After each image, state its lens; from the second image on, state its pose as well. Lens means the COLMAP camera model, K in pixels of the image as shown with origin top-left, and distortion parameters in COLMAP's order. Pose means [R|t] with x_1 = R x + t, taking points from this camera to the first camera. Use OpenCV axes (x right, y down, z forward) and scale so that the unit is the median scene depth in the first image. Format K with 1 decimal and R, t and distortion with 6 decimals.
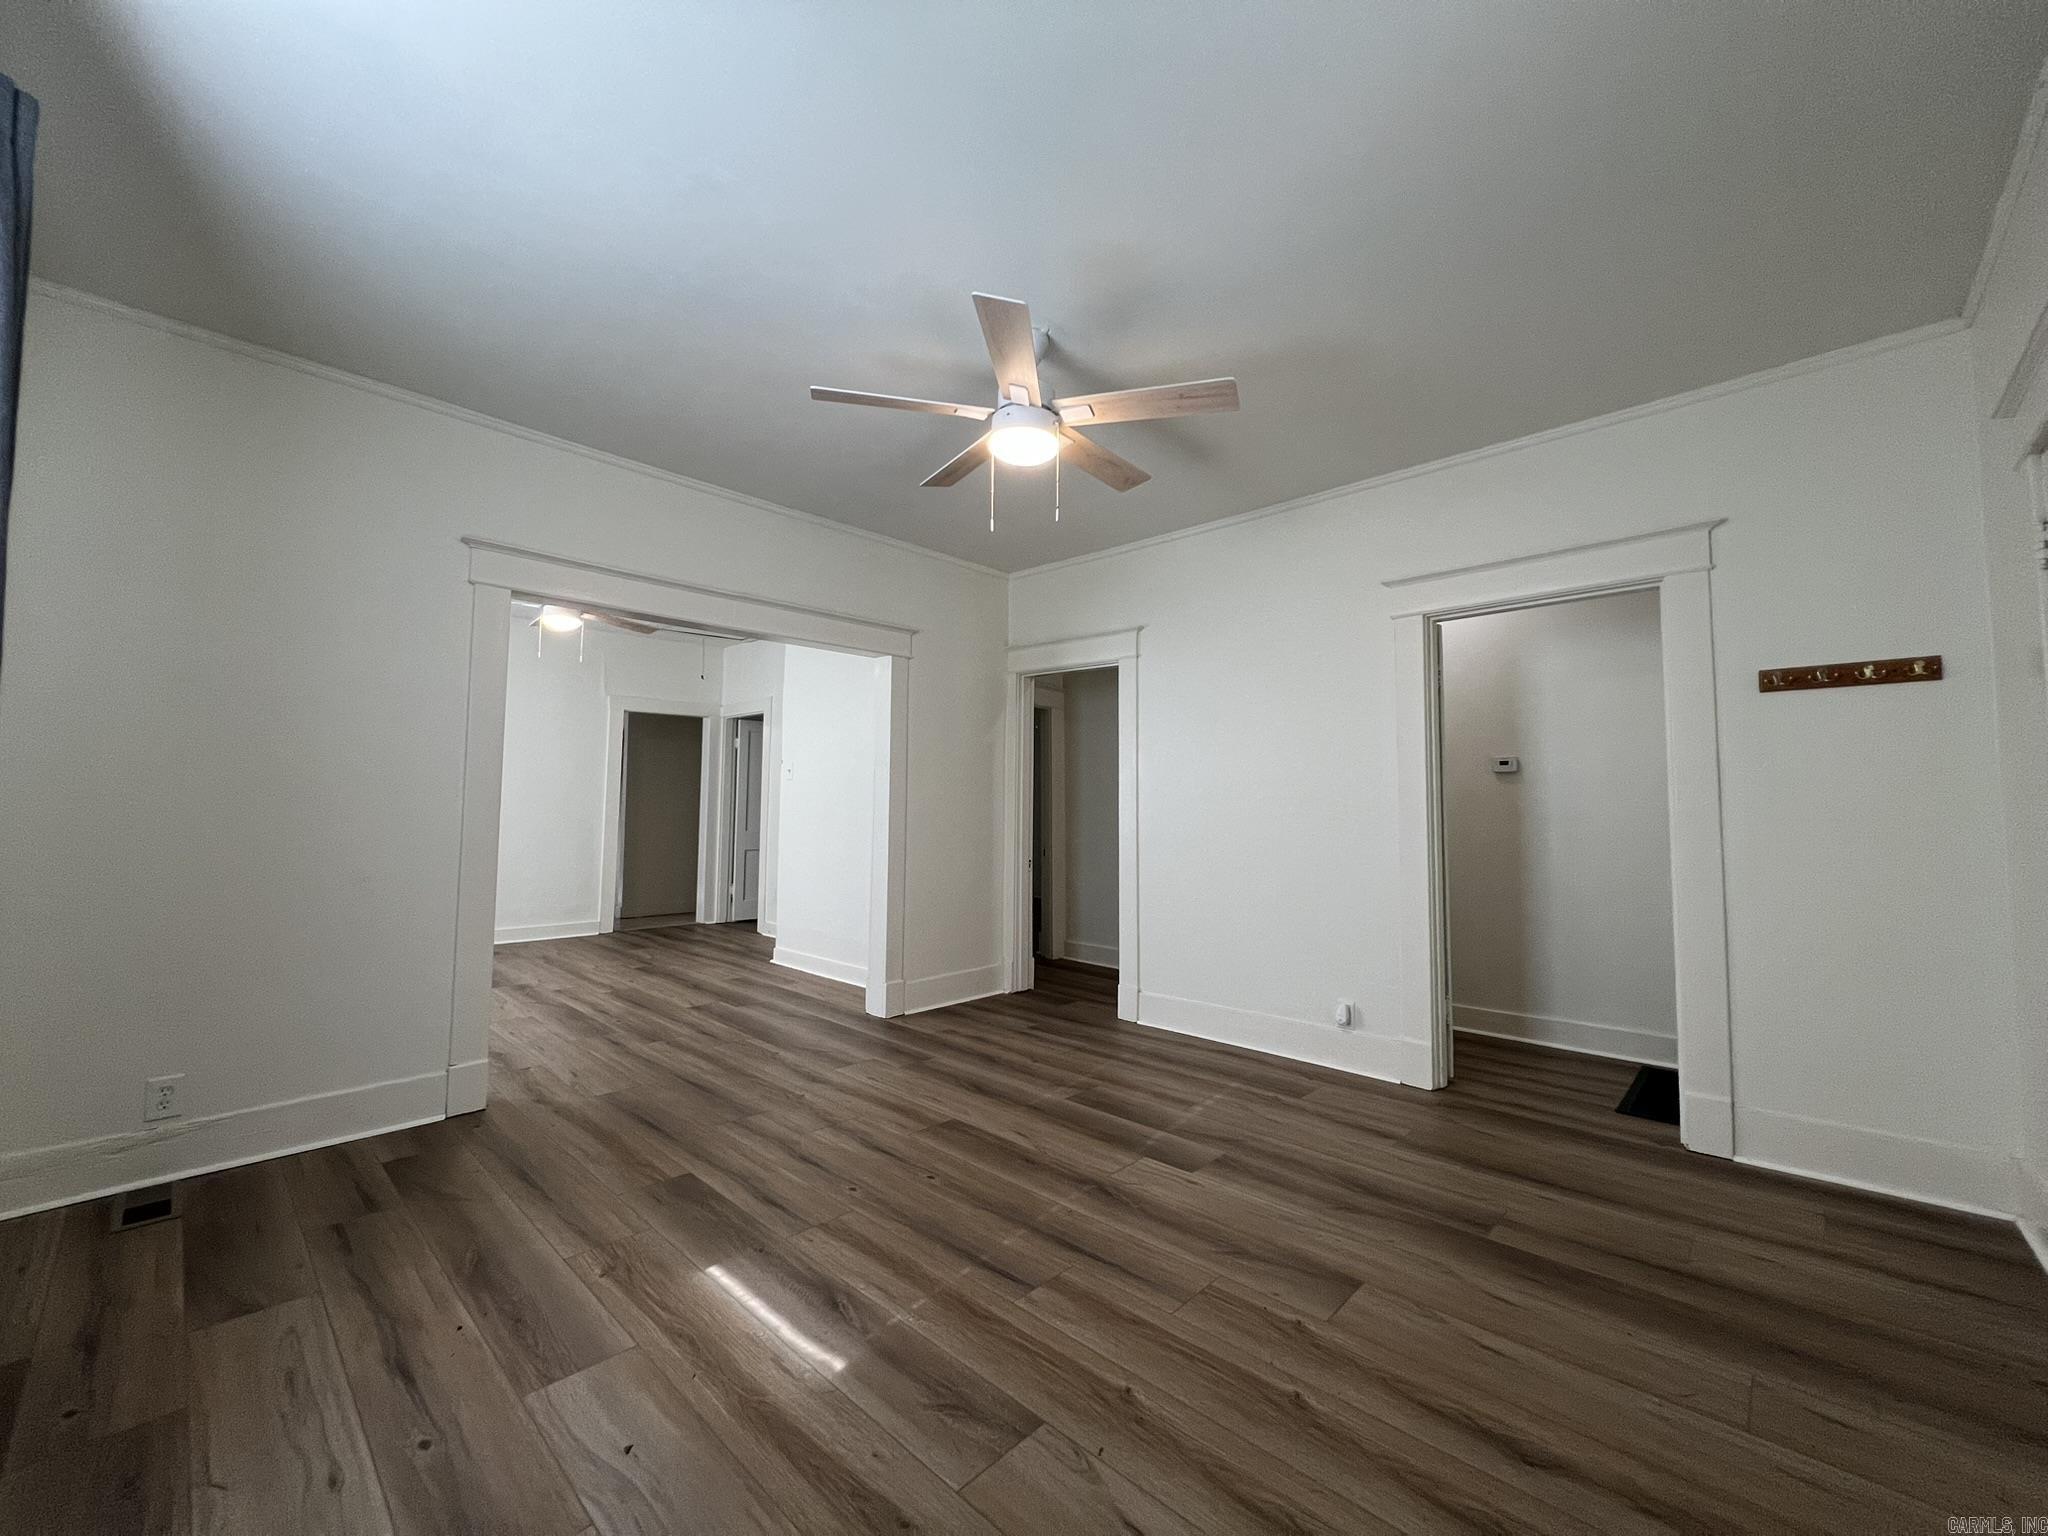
lens RADIAL K [[815.9, 0, 1023.4], [0, 815.9, 765.6], [0, 0, 1]] dist [-0.001230, 0.000635]
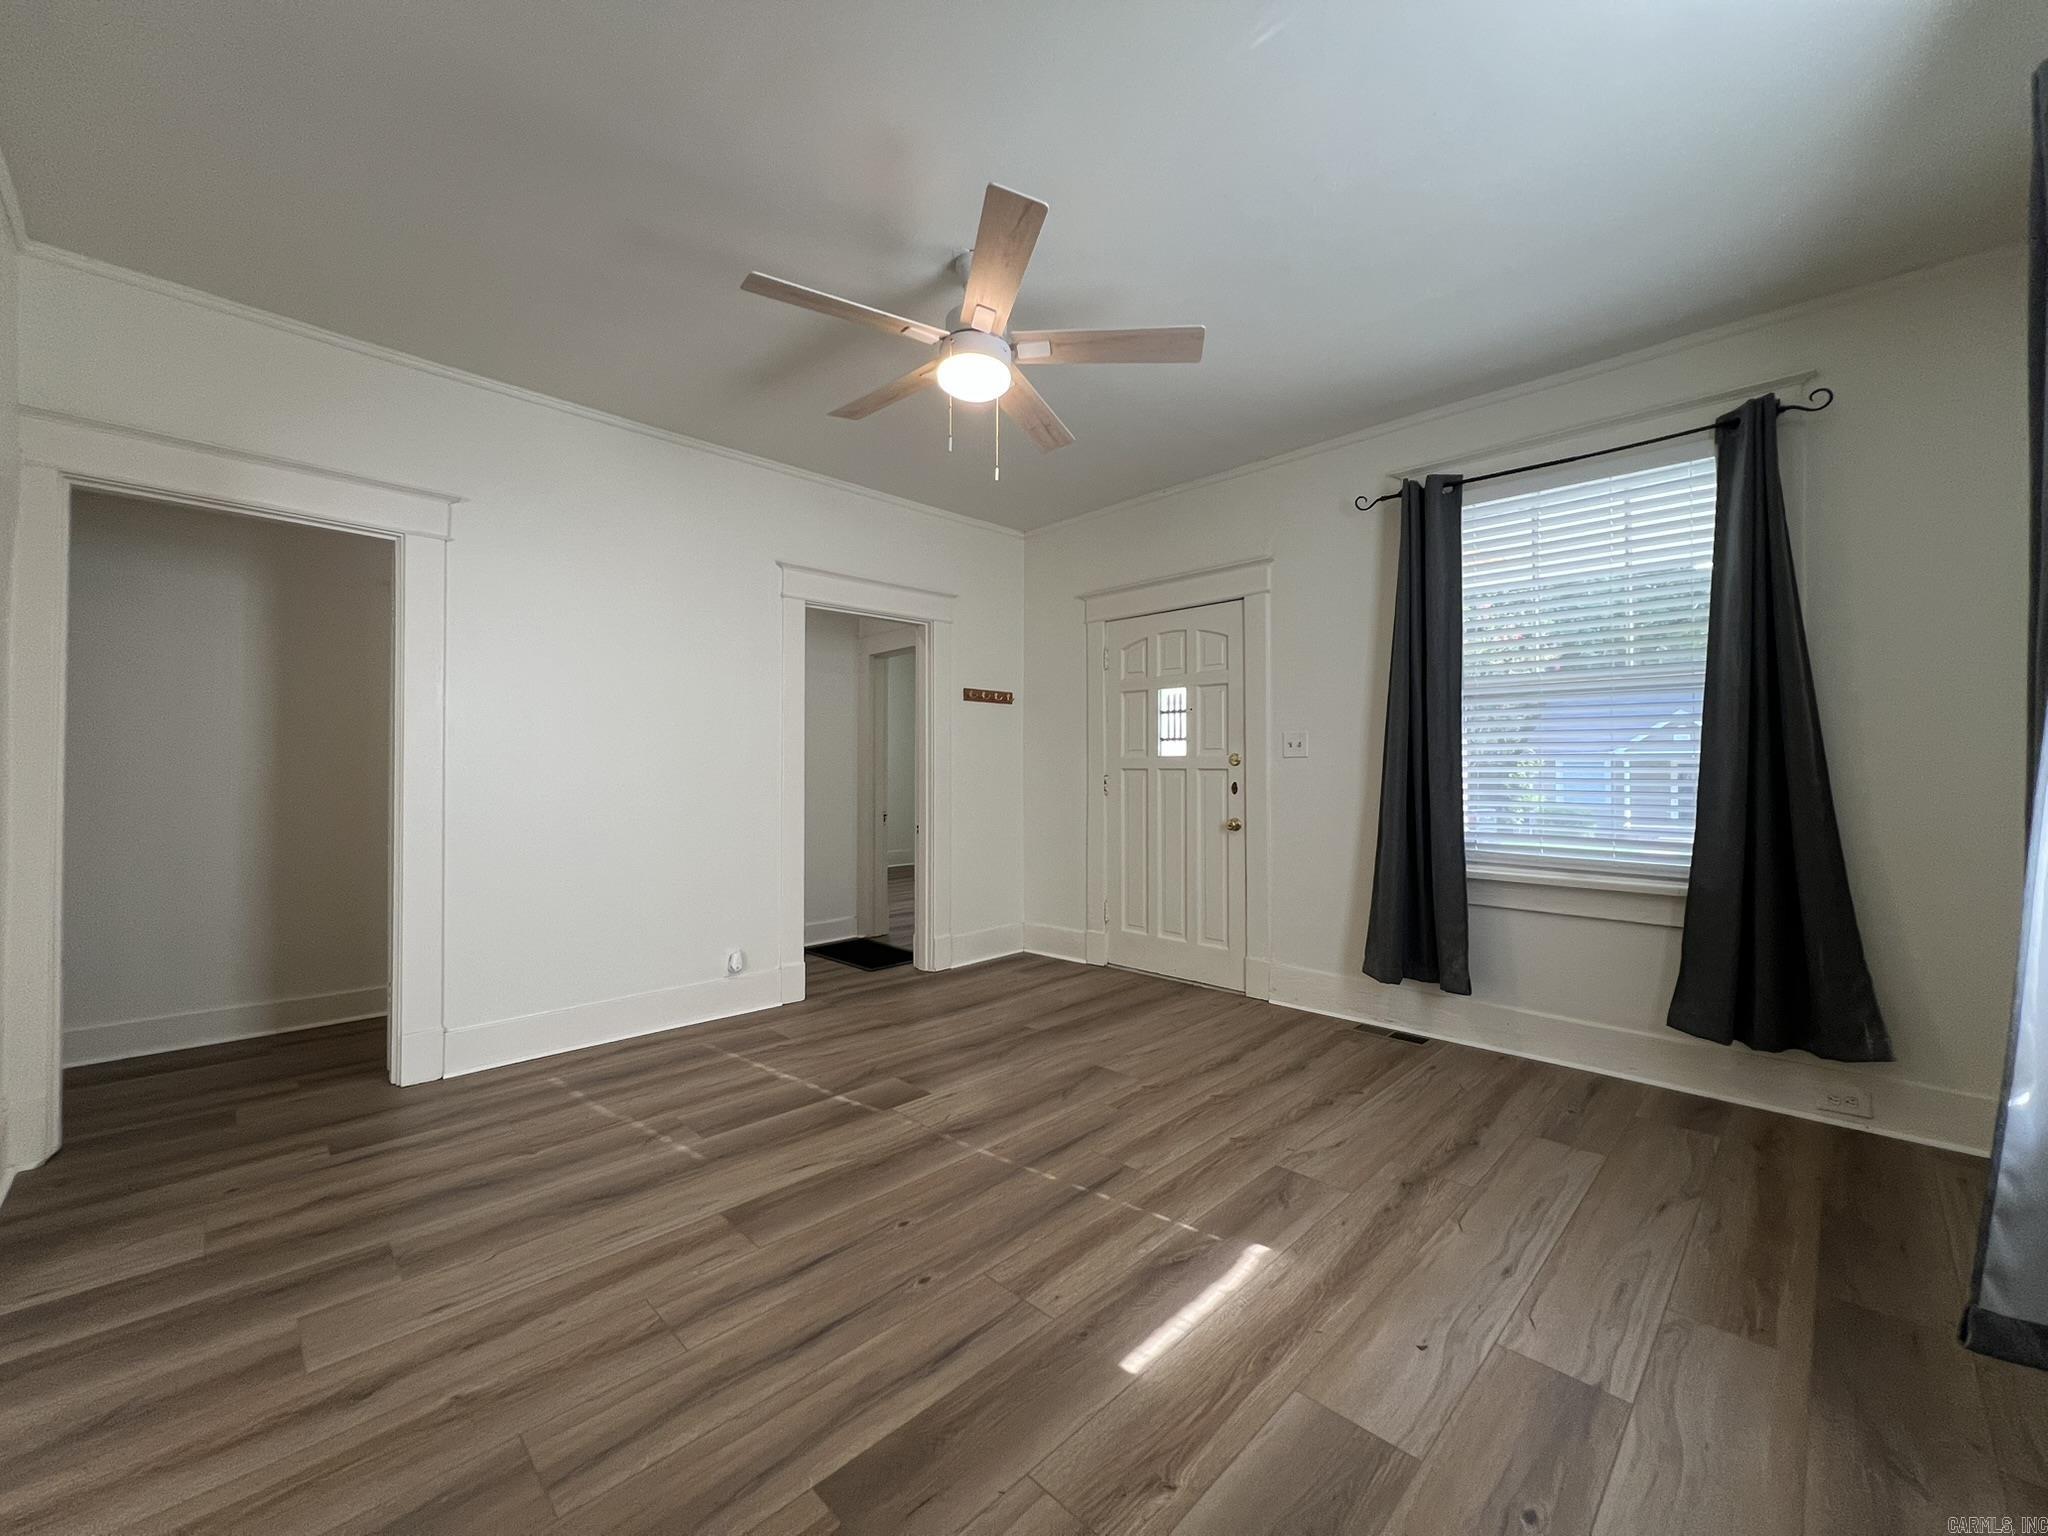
lens RADIAL K [[815.9, 0, 1014.8], [0, 815.9, 762.6], [0, 0, 1]] dist [-0.001230, 0.000635]
pose [[0.031942, 0.002022, 0.999488, -0.909036], [-0.054866, 0.998494, -0.000266, 0.042265], [-0.997983, -0.054829, 0.032004, 0.880247]]
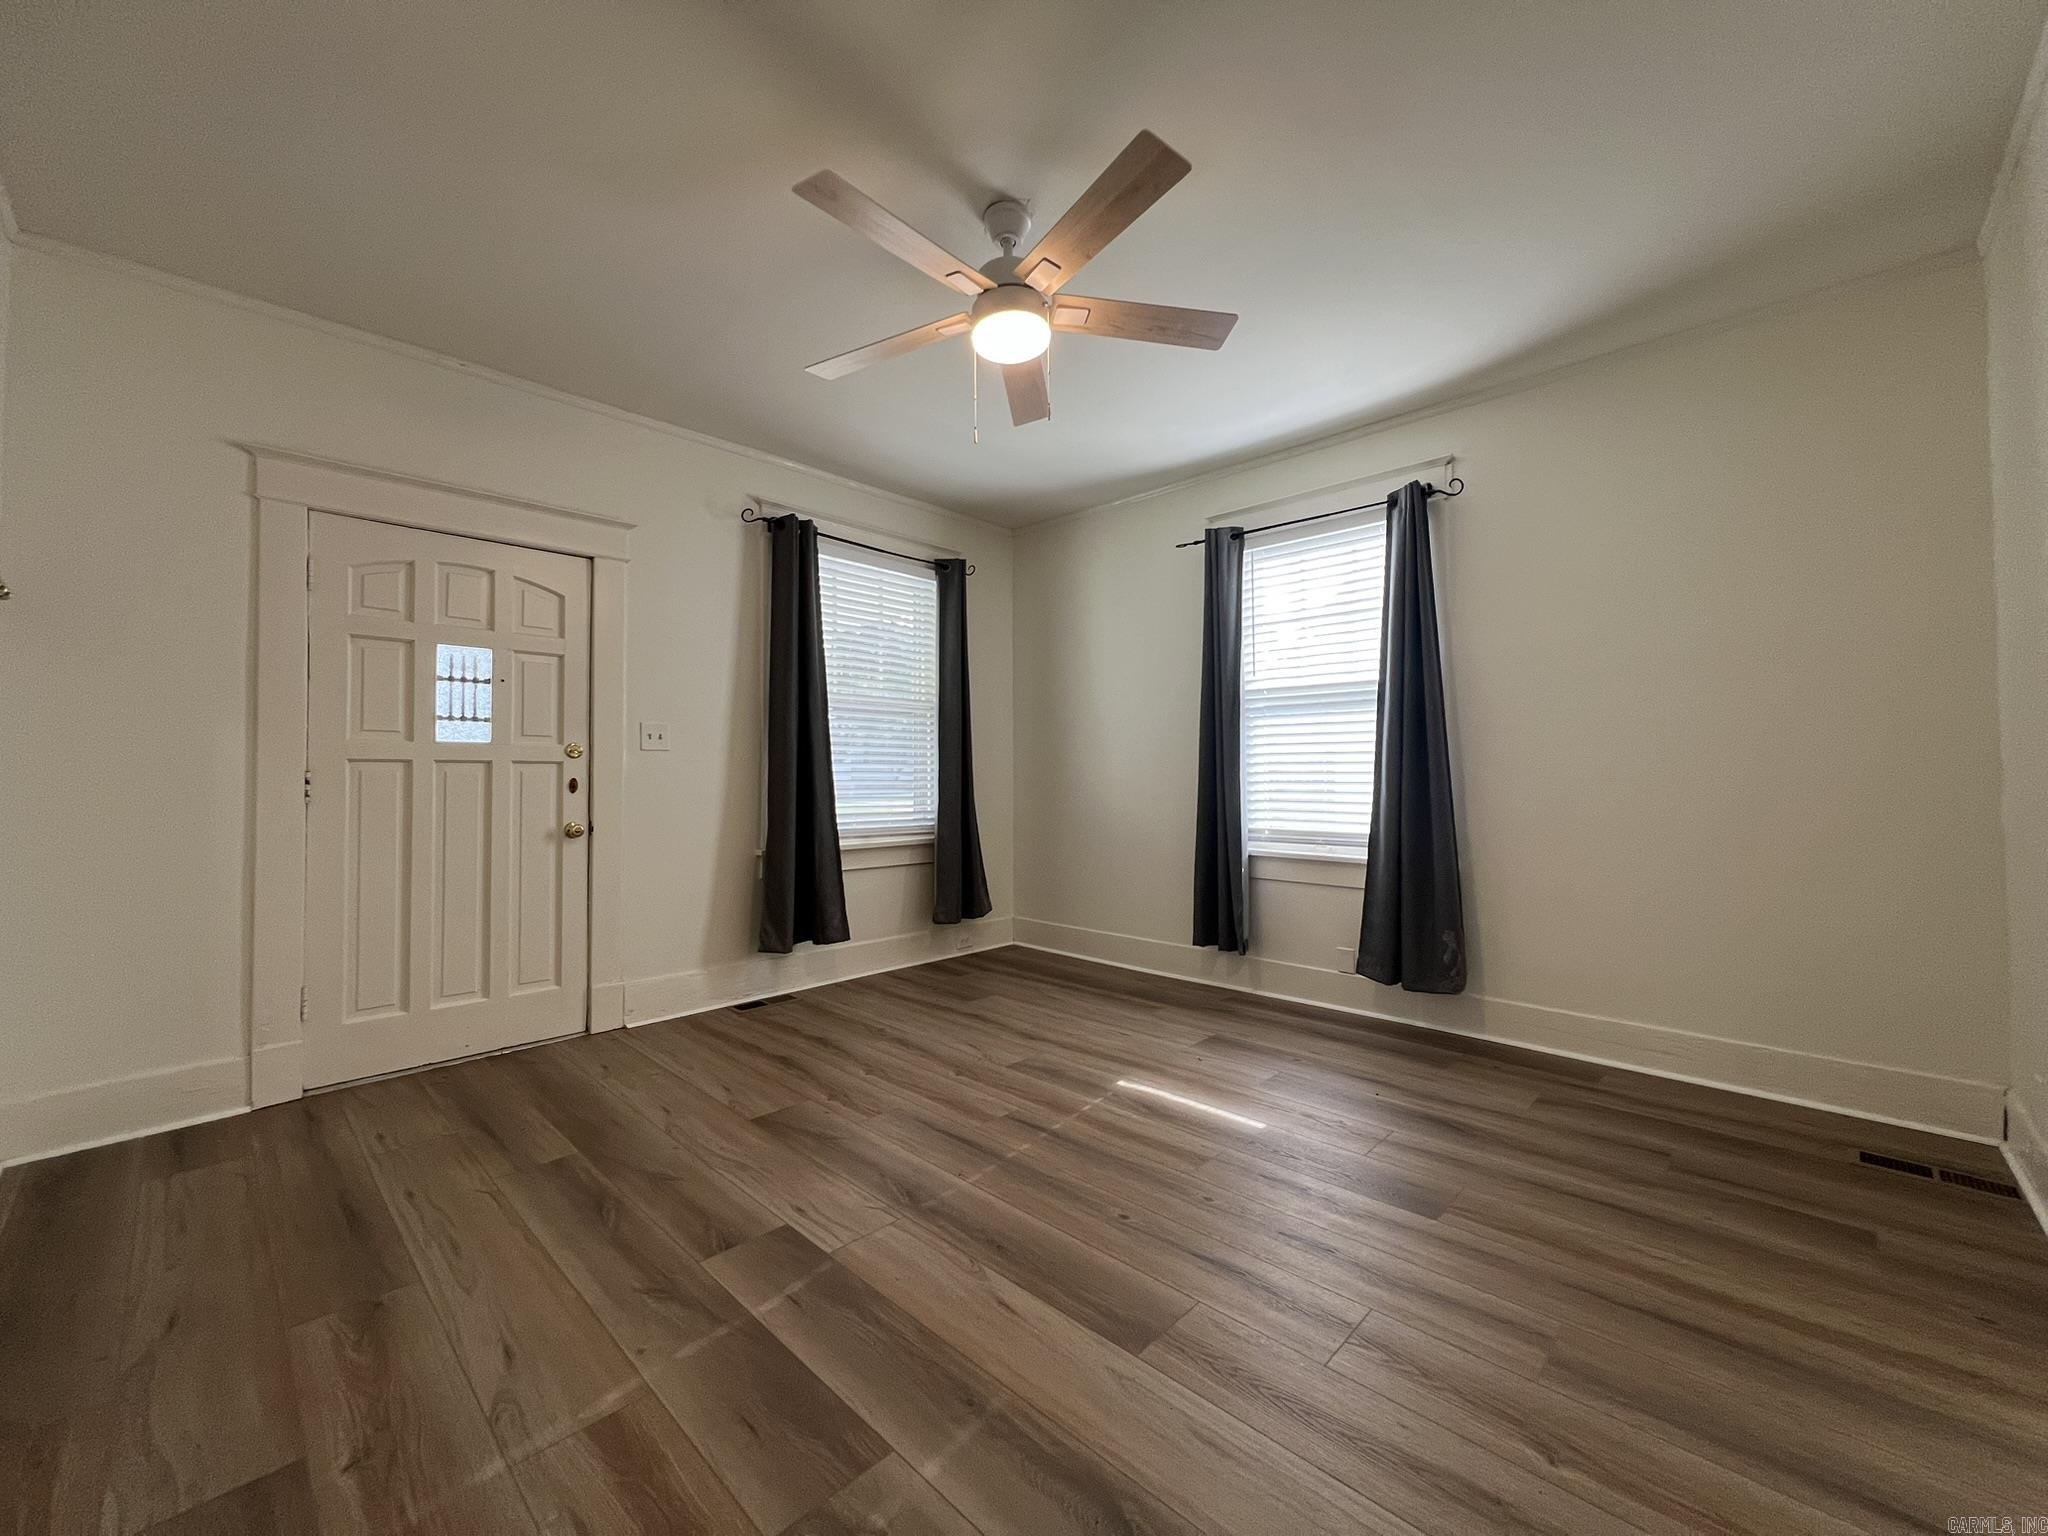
lens RADIAL K [[815.9, 0, 1024.8], [0, 815.9, 763.3], [0, 0, 1]] dist [-0.001230, 0.000635]
pose [[-0.999949, -0.004133, 0.009203, -0.023000], [-0.004769, 0.997523, -0.070186, 0.120773], [-0.008890, -0.070226, -0.997491, 1.801503]]
